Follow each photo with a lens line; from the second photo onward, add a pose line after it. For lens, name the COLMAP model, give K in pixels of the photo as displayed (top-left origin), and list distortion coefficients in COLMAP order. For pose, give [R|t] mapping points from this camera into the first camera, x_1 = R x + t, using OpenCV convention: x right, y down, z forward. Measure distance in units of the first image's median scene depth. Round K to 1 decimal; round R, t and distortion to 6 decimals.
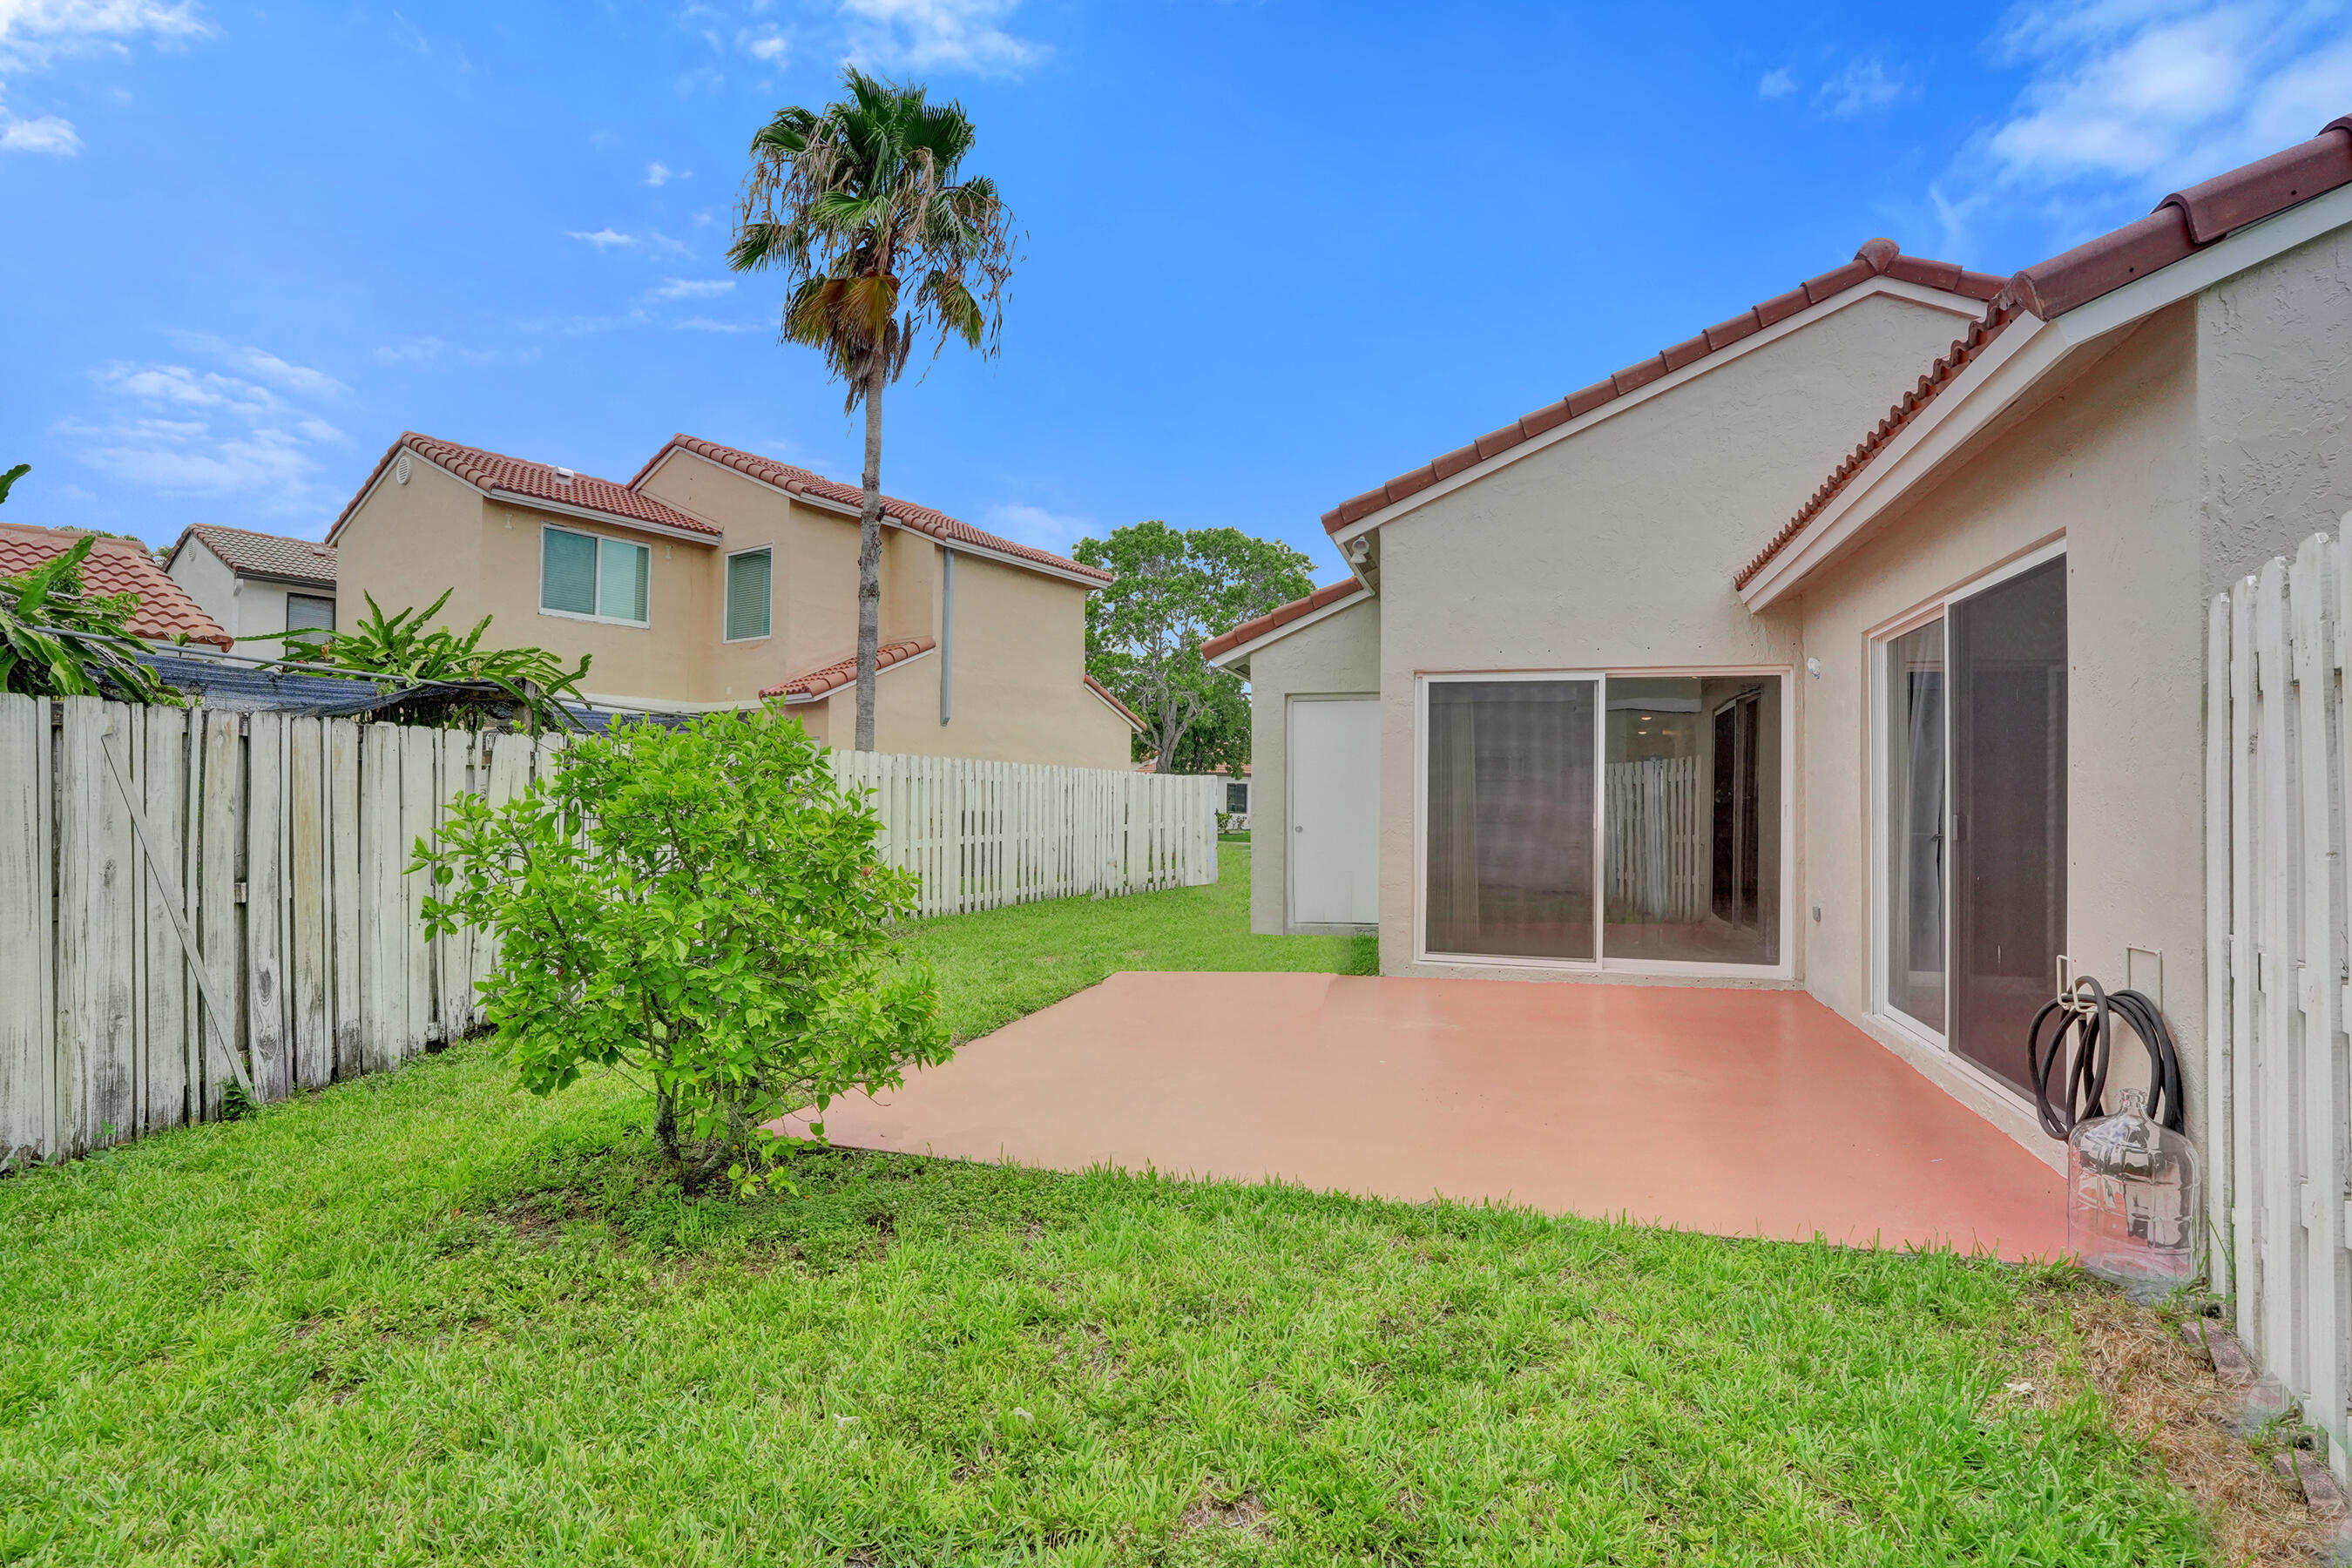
lens RADIAL K [[1144.9, 0, 1189.0], [0, 1144.9, 786.6], [0, 0, 1]] dist [-0.054978, 0.025752]
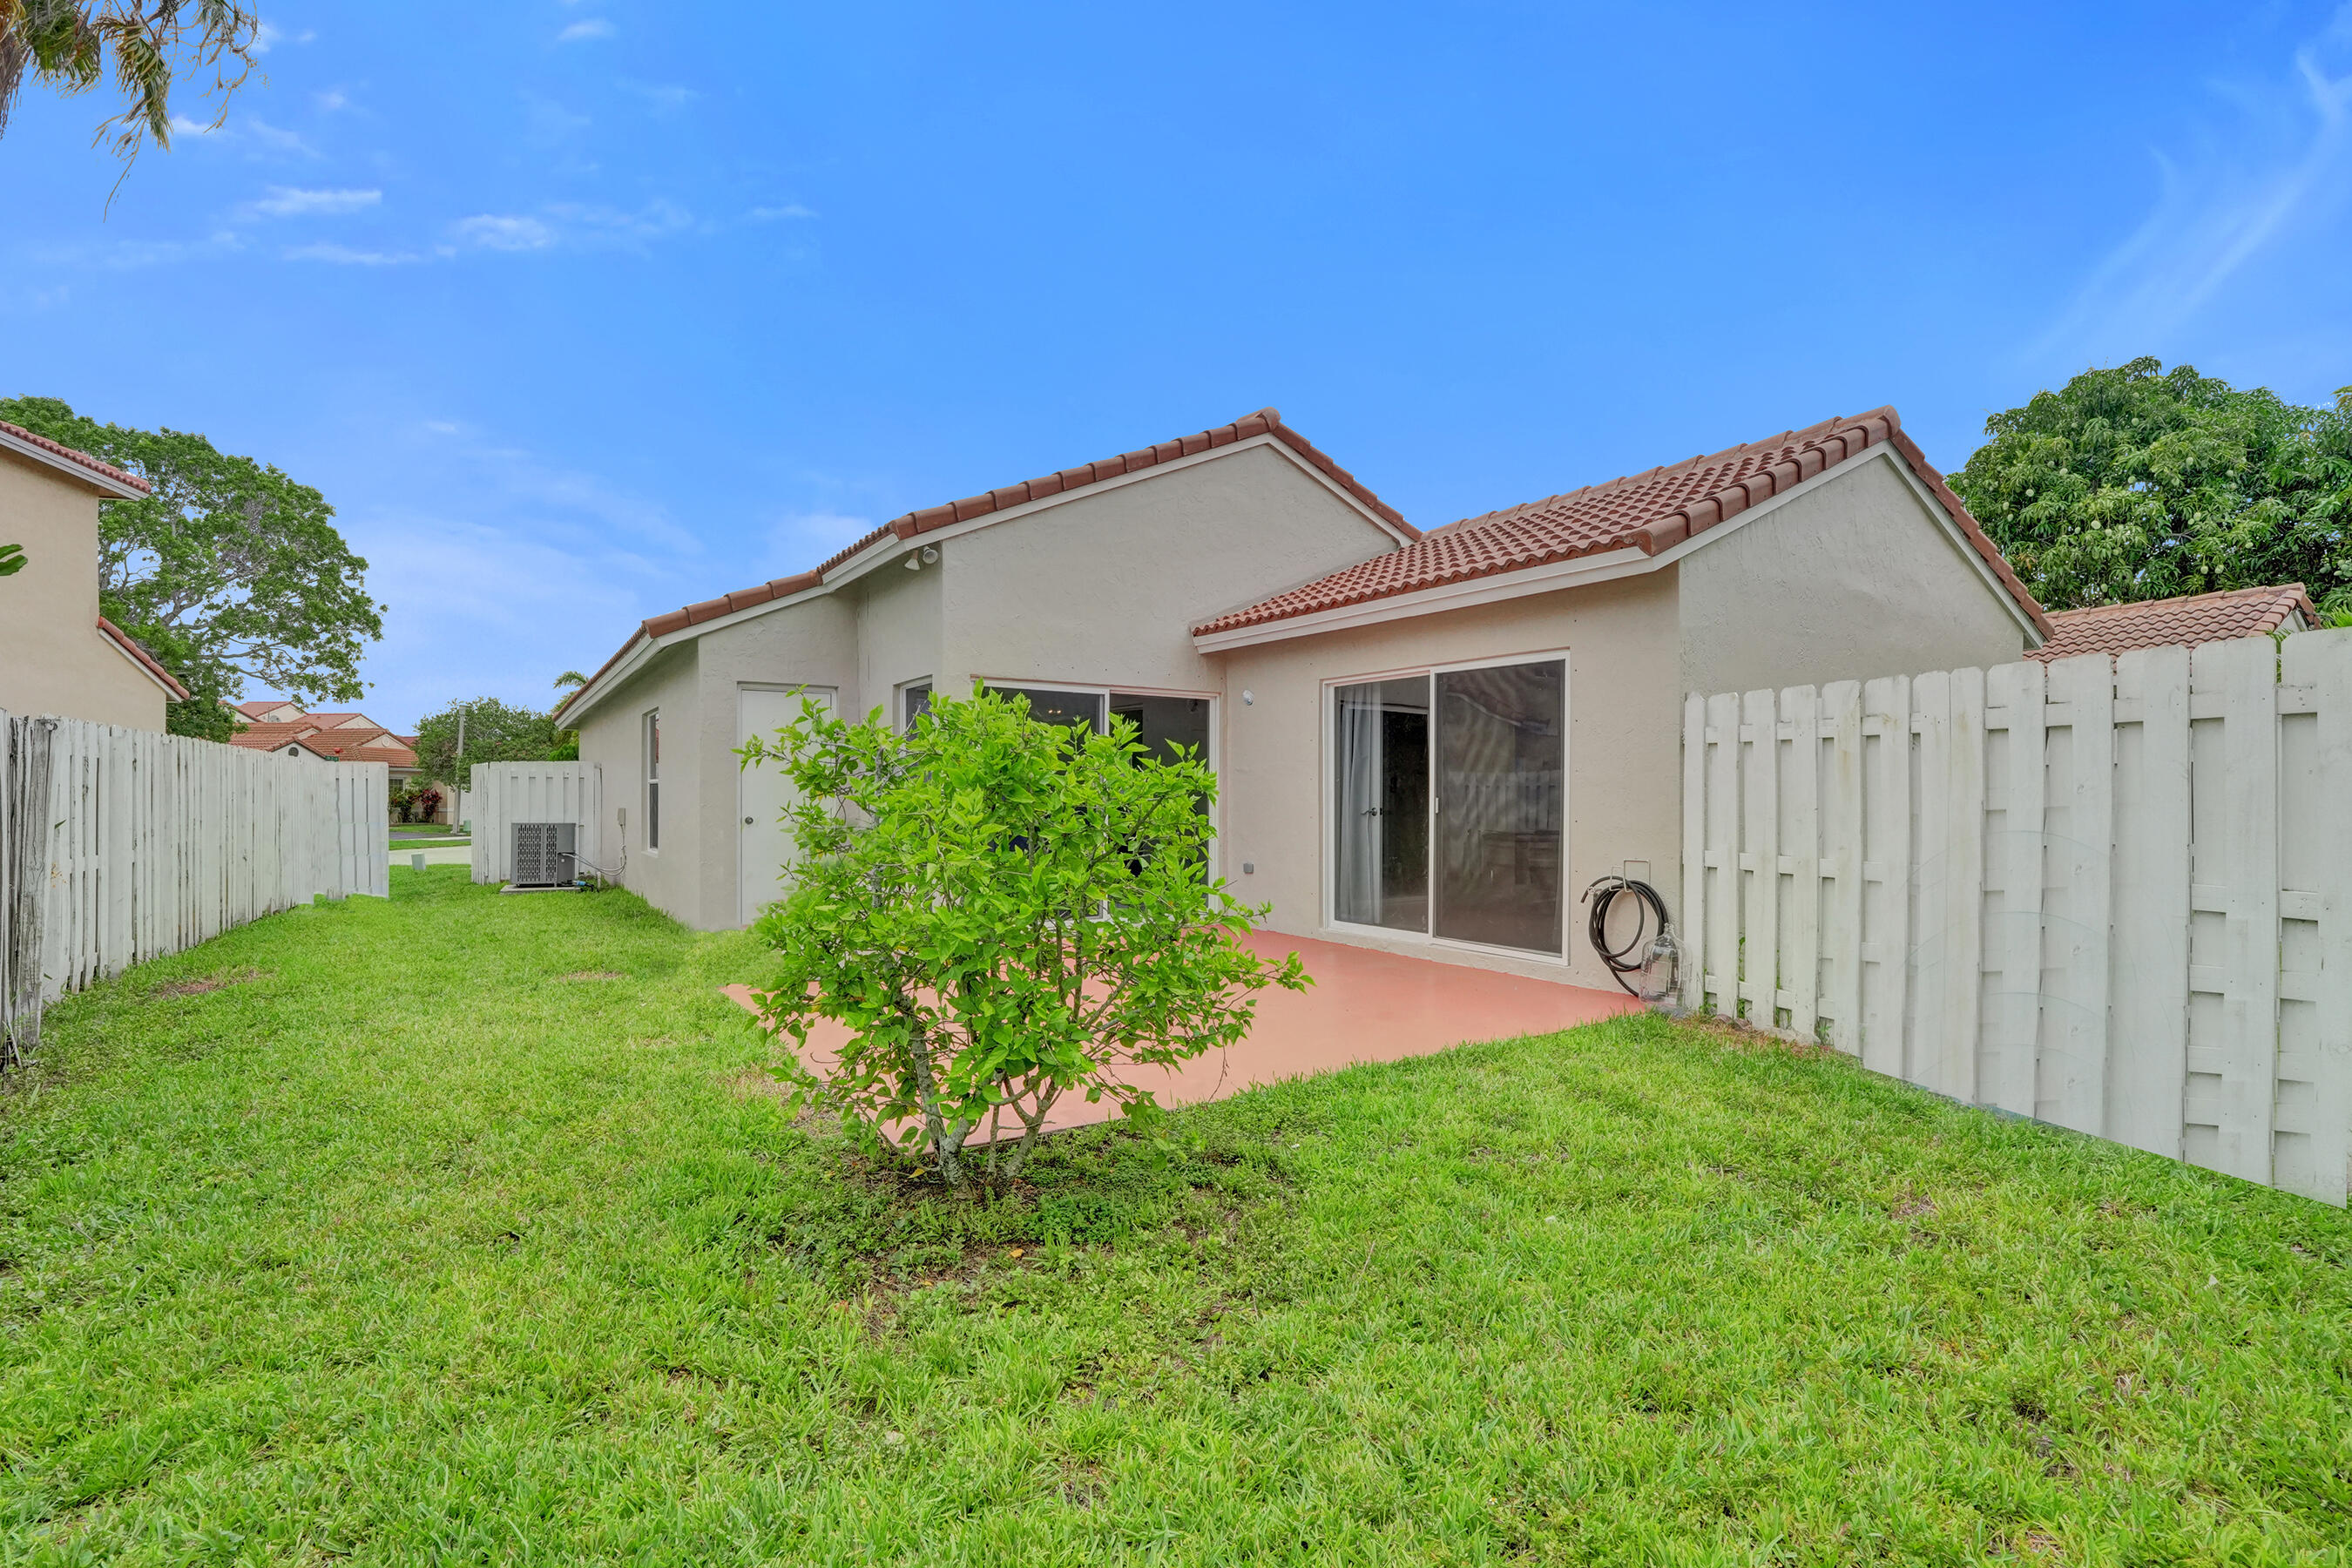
lens RADIAL K [[1119.6, 0, 1179.3], [0, 1119.6, 796.3], [0, 0, 1]] dist [-0.054712, 0.025194]
pose [[0.624519, -0.007373, 0.780975, -1.093137], [-0.005270, 0.999893, 0.013654, 0.003012], [-0.780992, -0.012642, 0.624413, 0.311149]]
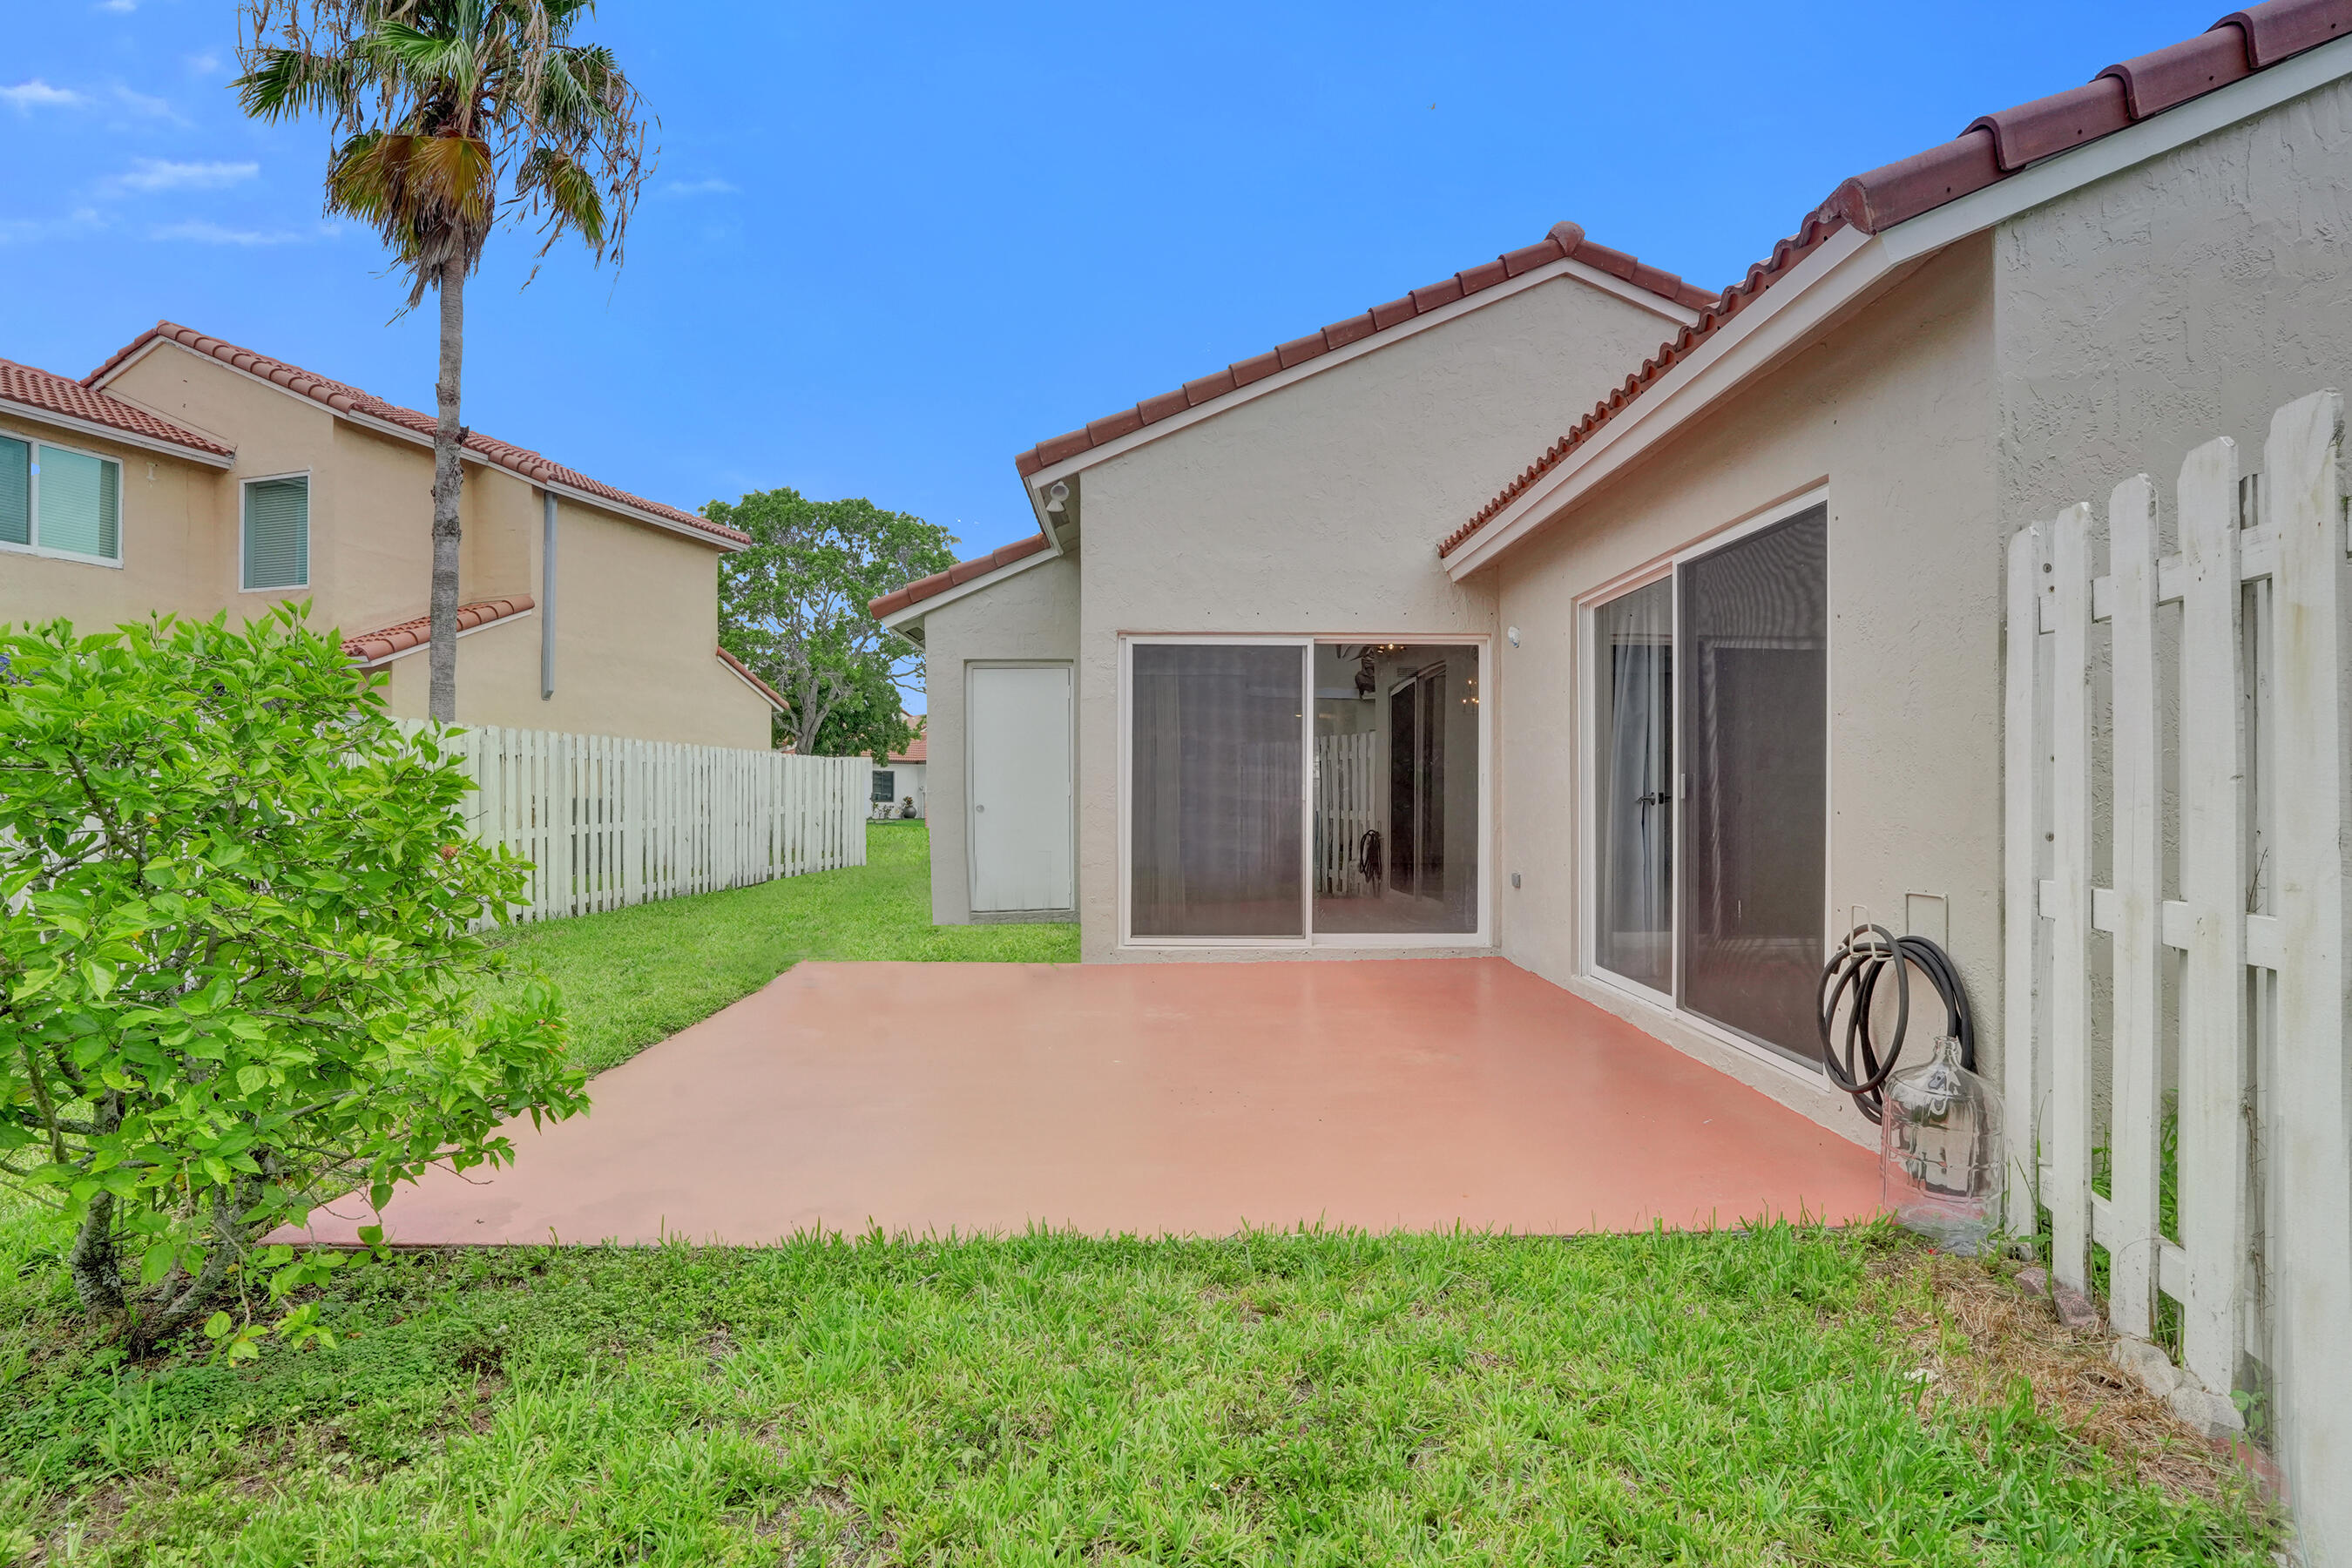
lens RADIAL K [[1144.9, 0, 1189.0], [0, 1144.9, 786.6], [0, 0, 1]] dist [-0.054978, 0.025752]
pose [[0.952332, -0.008833, 0.304937, -0.061130], [0.006172, 0.999934, 0.009691, 0.030662], [-0.305002, -0.007347, 0.952323, 0.208733]]
